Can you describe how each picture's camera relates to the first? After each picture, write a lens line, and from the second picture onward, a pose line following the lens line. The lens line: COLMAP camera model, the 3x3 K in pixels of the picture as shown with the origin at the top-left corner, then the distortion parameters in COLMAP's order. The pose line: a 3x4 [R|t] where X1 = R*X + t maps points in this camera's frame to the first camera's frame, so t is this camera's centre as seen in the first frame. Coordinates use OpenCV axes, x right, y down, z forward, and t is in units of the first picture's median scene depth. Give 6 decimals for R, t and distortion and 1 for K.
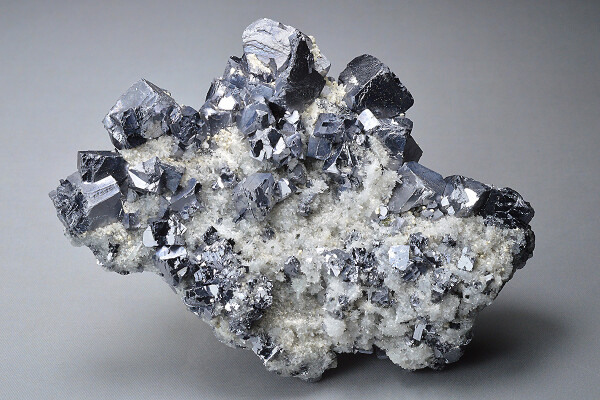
lens RADIAL K [[1809.5, 0, 299.4], [0, 1809.5, 199.8], [0, 0, 1]] dist [-0.087077, -0.241291]
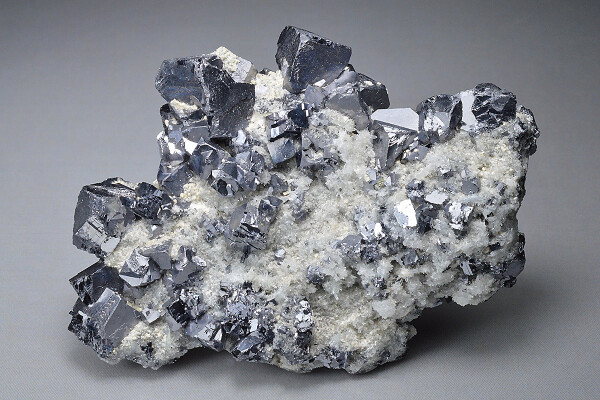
lens RADIAL K [[1809.5, 0, 299.4], [0, 1809.5, 199.8], [0, 0, 1]] dist [-0.087077, -0.241291]
pose [[0.844486, -0.472476, -0.252209, 0.249981], [0.504615, 0.859715, 0.079083, -0.077758], [0.179463, -0.194053, 0.964436, 0.076491]]
